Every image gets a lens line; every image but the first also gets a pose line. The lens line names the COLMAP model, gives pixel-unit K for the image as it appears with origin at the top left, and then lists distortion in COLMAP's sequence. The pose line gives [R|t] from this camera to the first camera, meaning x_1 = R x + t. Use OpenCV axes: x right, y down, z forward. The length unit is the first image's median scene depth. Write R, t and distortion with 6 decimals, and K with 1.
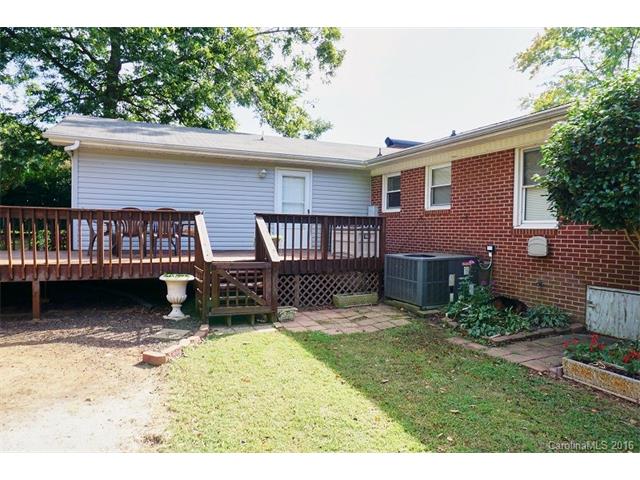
lens RADIAL K [[427.4, 0, 320.0], [0, 427.4, 240.0], [0, 0, 1]] dist [-0.027933, 0.000228]
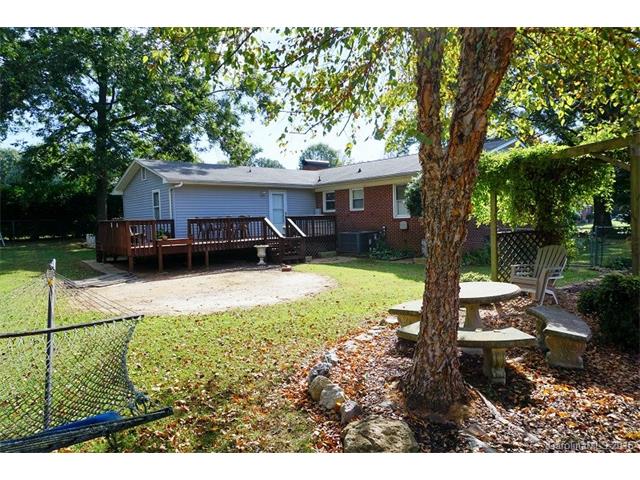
lens RADIAL K [[427.4, 0, 320.0], [0, 427.4, 240.0], [0, 0, 1]] dist [-0.027933, 0.000228]
pose [[0.954288, -0.055213, 0.293744, -0.552487], [0.050836, 0.998453, 0.022521, 0.015873], [-0.294533, -0.006559, 0.955619, -0.993971]]
